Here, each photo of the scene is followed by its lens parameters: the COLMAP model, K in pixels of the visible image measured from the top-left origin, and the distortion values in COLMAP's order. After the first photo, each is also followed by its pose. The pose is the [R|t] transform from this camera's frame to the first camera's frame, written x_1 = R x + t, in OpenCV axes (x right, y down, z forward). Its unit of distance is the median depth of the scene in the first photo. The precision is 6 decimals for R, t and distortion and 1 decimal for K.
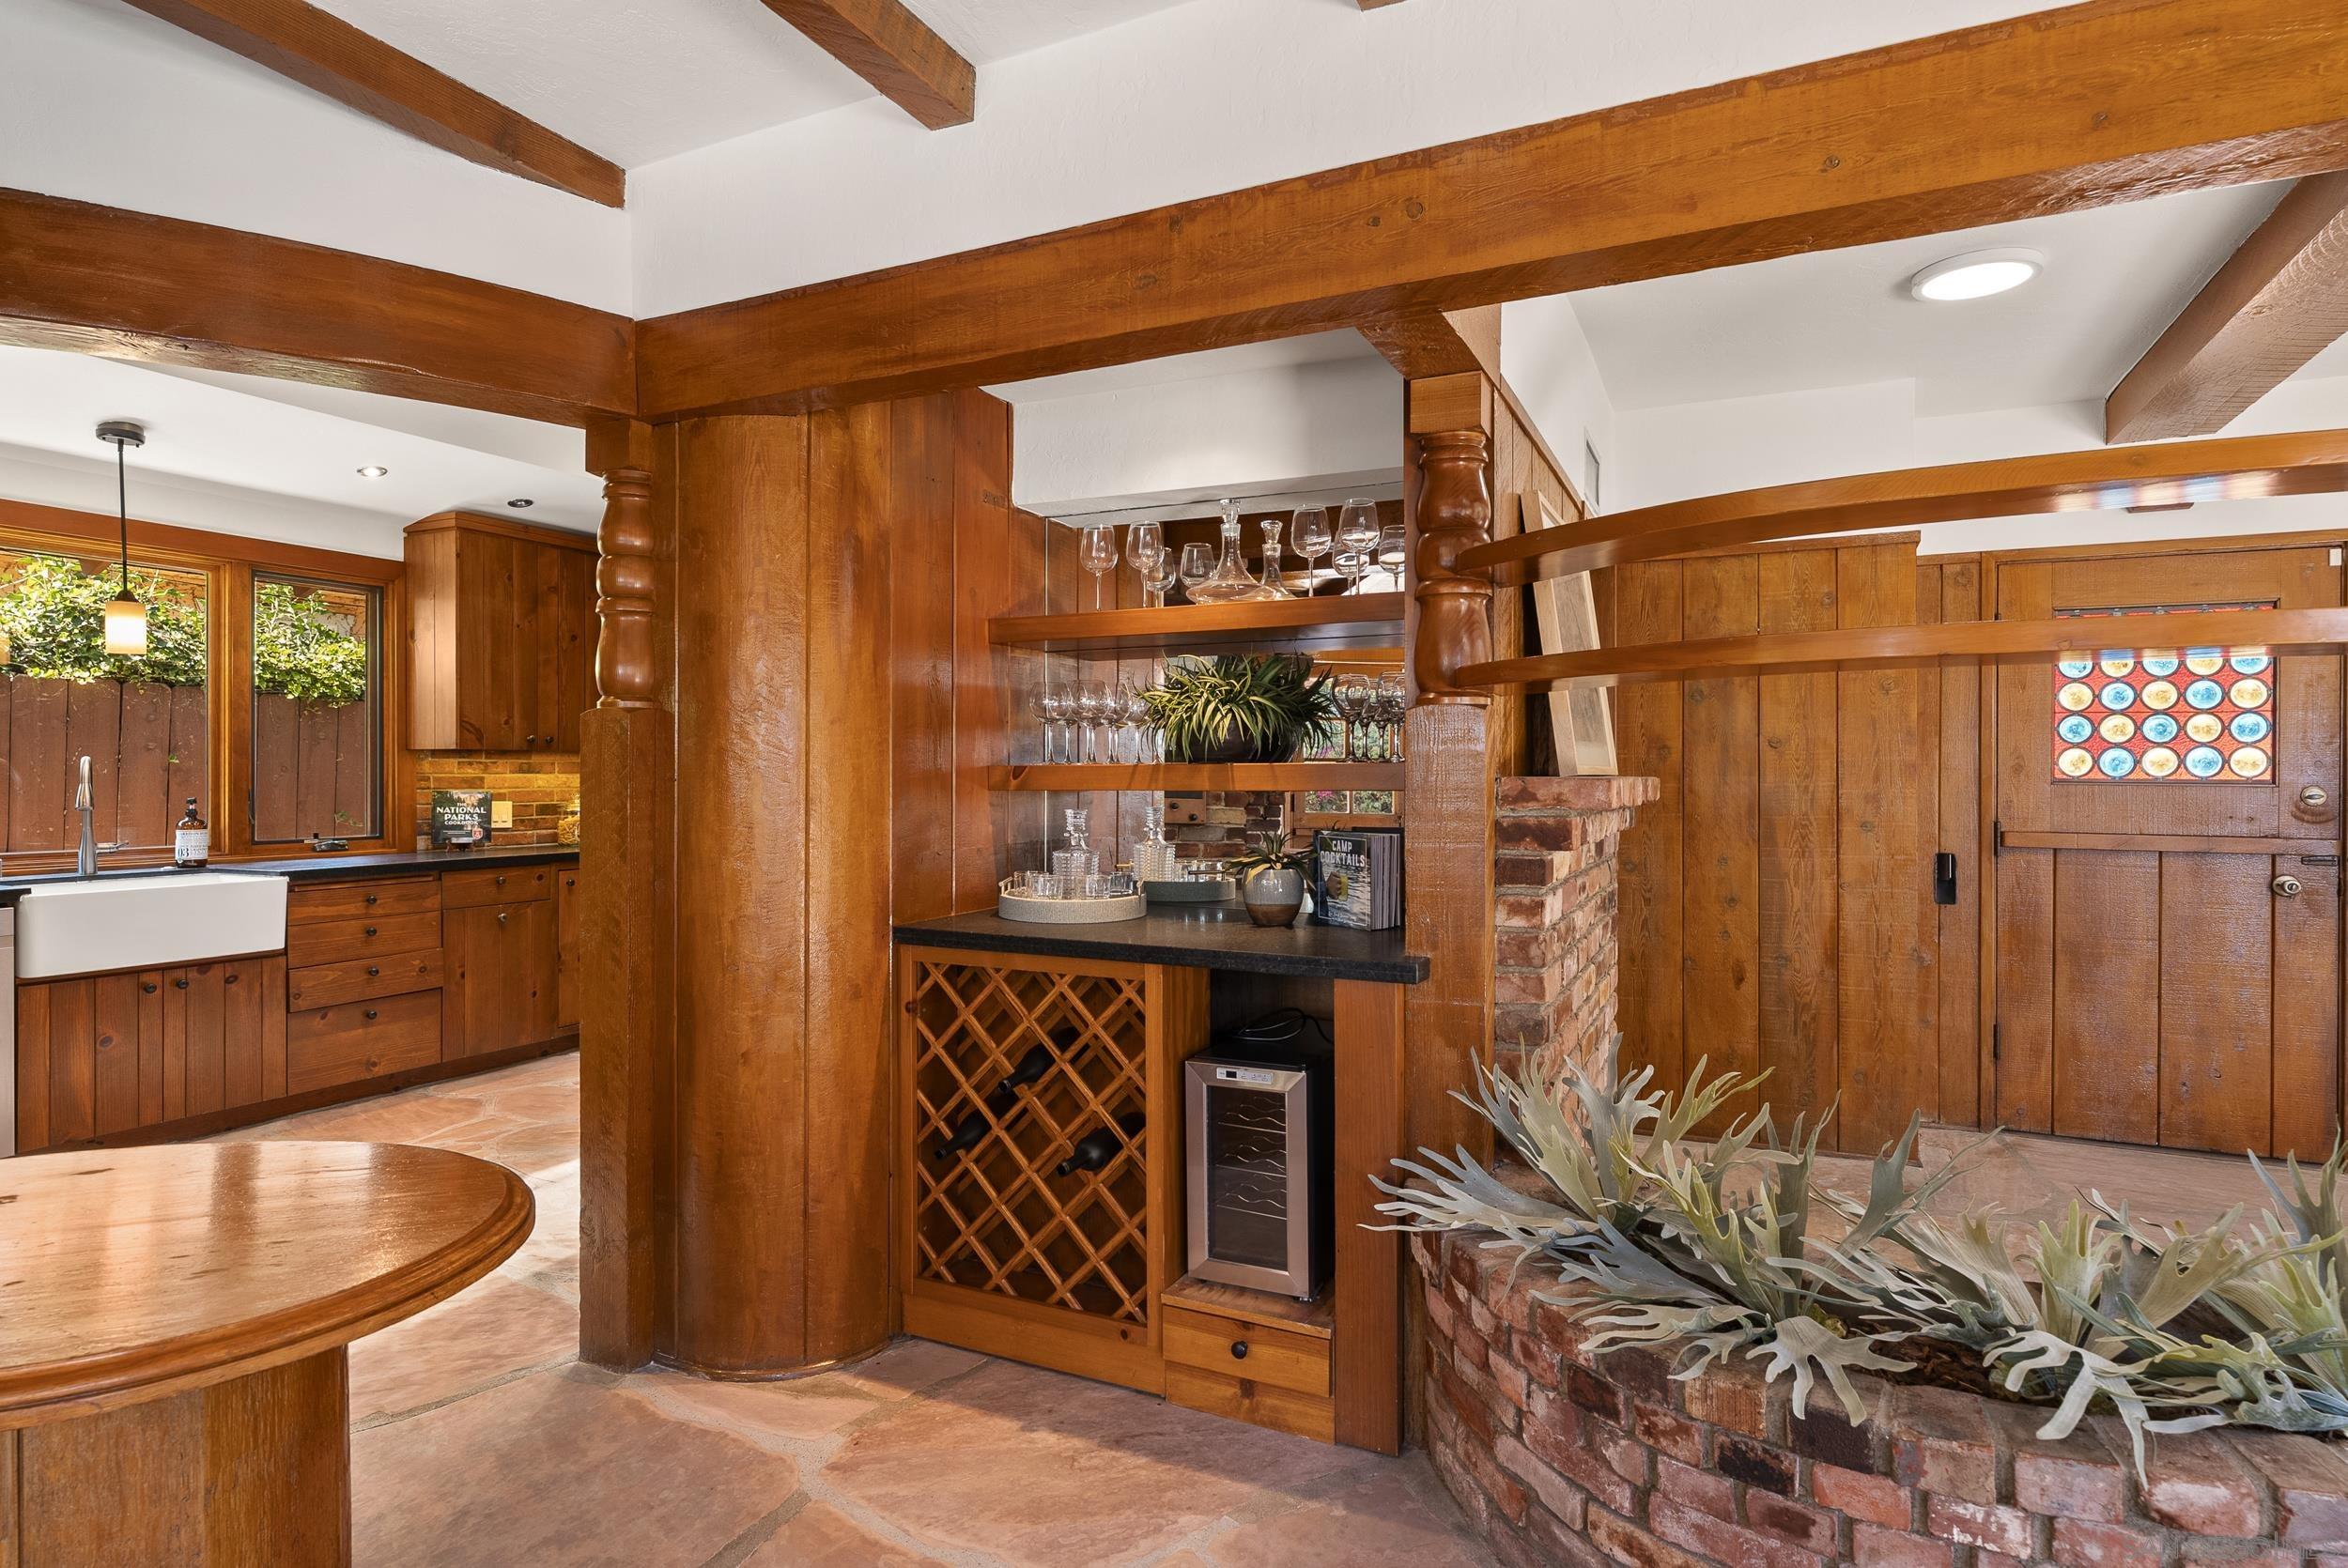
lens RADIAL K [[1226.2, 0, 1181.4], [0, 1226.2, 779.7], [0, 0, 1]] dist [-0.010182, 0.001216]
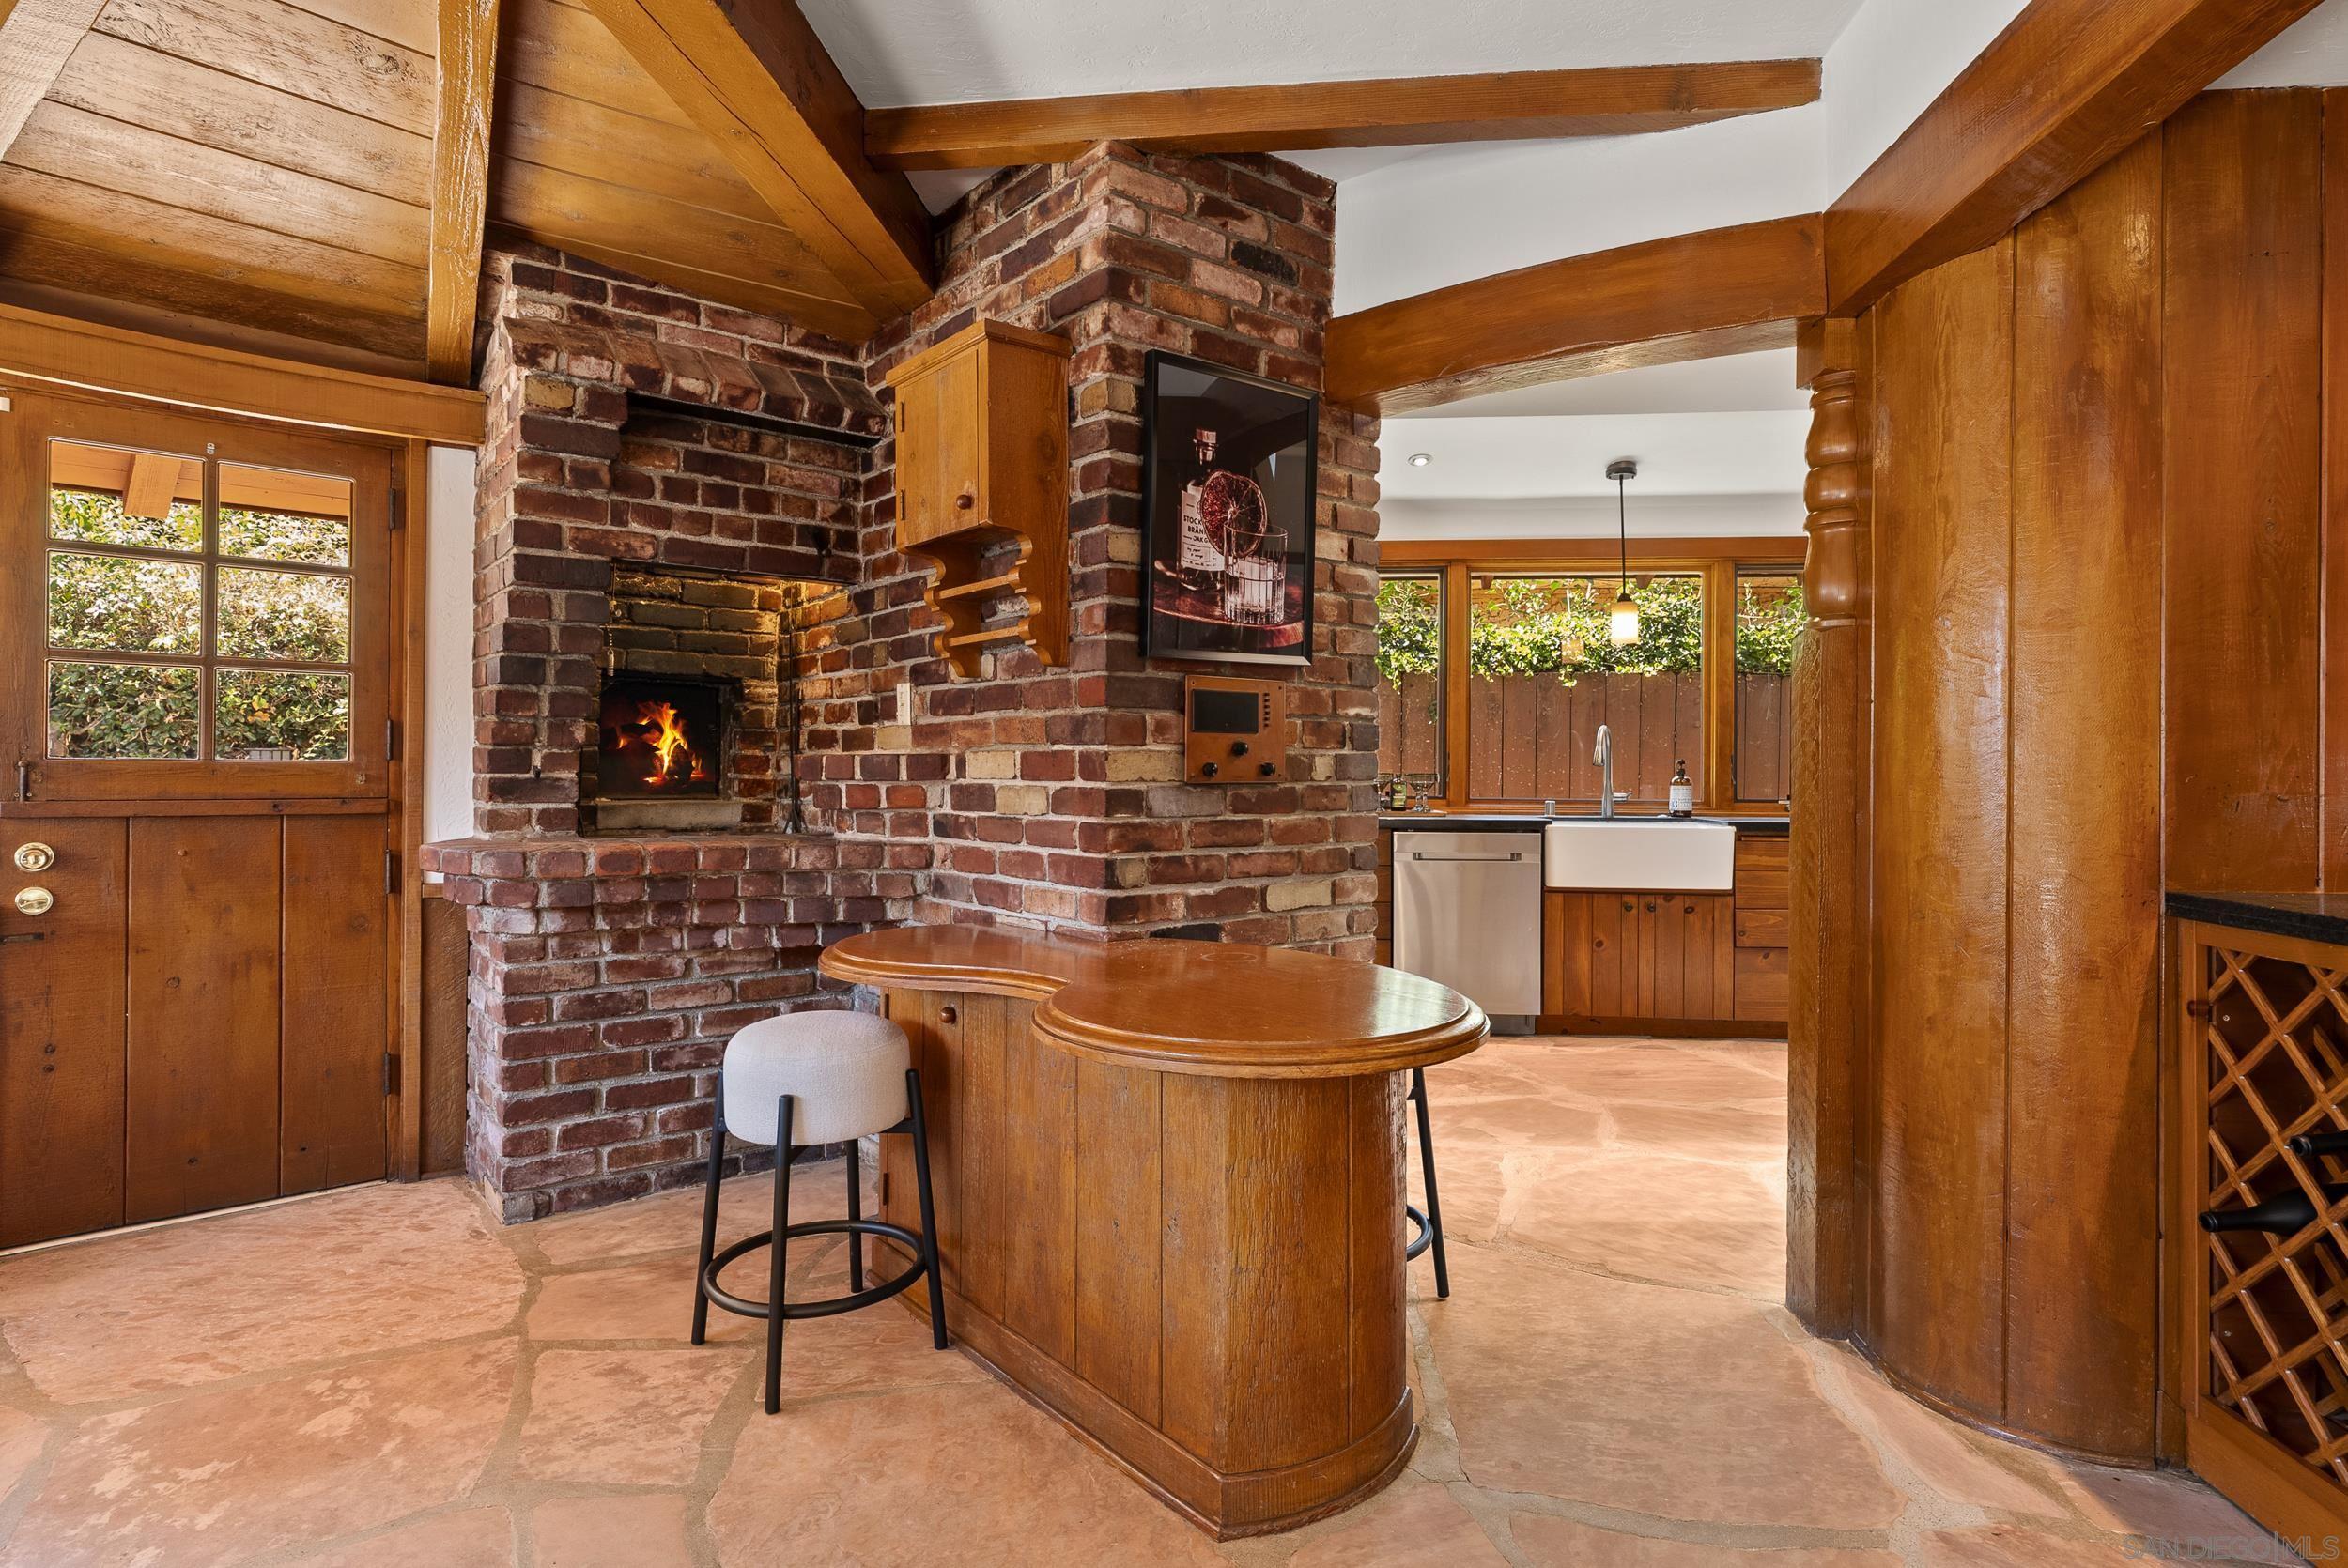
lens RADIAL K [[1205.6, 0, 1182.6], [0, 1205.6, 767.8], [0, 0, 1]] dist [-0.004304, 0.002112]
pose [[0.342335, -0.001243, -0.939577, 0.233122], [-0.008857, 0.999950, -0.004550, 0.054394], [0.939536, 0.009880, 0.342307, 0.209268]]
